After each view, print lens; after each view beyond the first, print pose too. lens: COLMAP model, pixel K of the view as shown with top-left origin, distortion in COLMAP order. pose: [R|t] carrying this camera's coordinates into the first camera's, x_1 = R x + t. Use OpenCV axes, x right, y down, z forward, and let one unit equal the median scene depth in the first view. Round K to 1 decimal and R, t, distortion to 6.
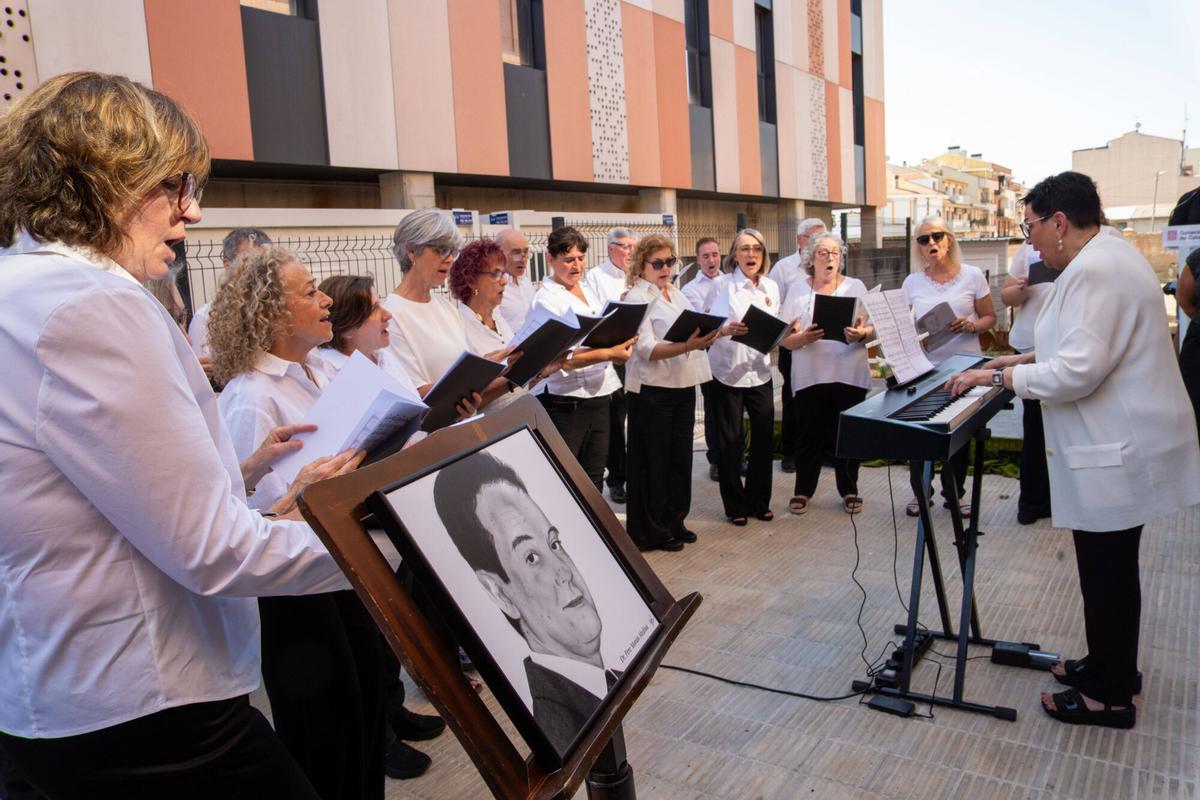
lens RADIAL K [[851.5, 0, 600.5], [0, 851.5, 394.4], [0, 0, 1]] dist [-0.115477, 0.070719]
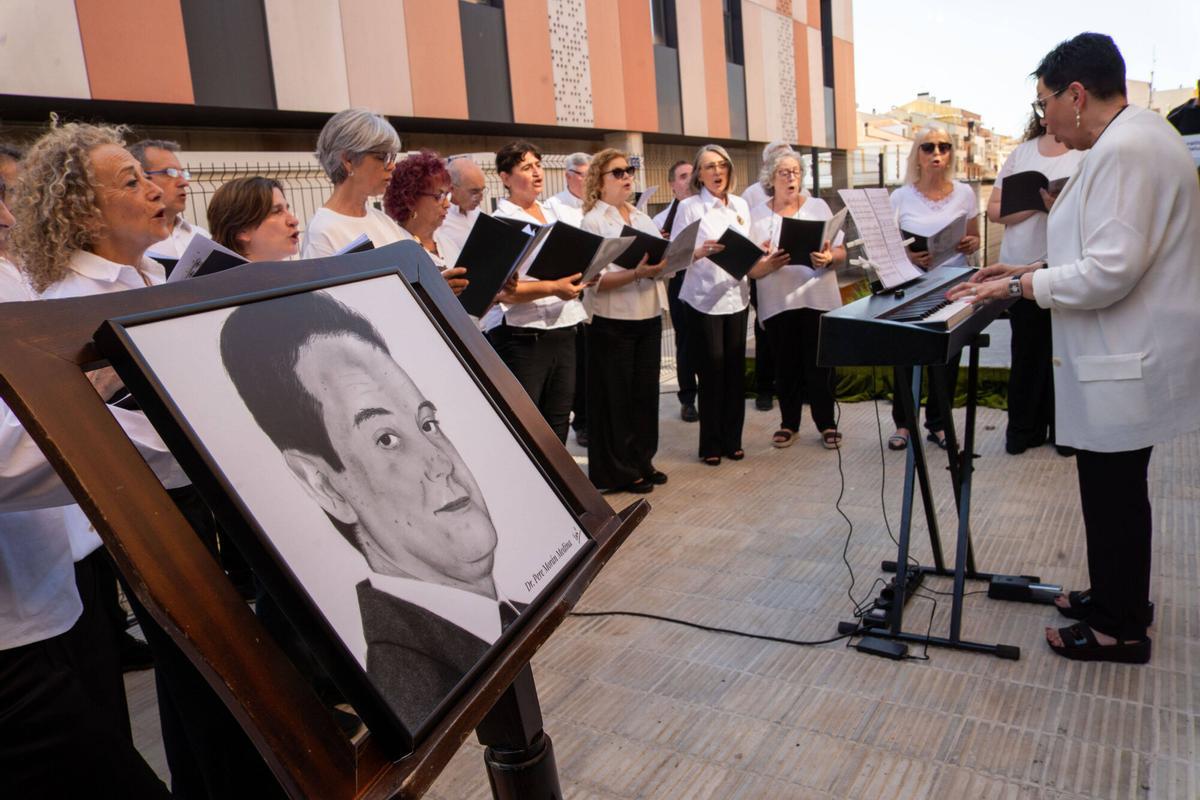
lens RADIAL K [[851.5, 0, 598.6], [0, 851.5, 393.1], [0, 0, 1]] dist [-0.115477, 0.070719]
pose [[0.999229, -0.028204, 0.027315, 0.022021], [0.026856, 0.998460, 0.048538, 0.039979], [-0.028642, -0.047767, 0.998448, 0.101170]]
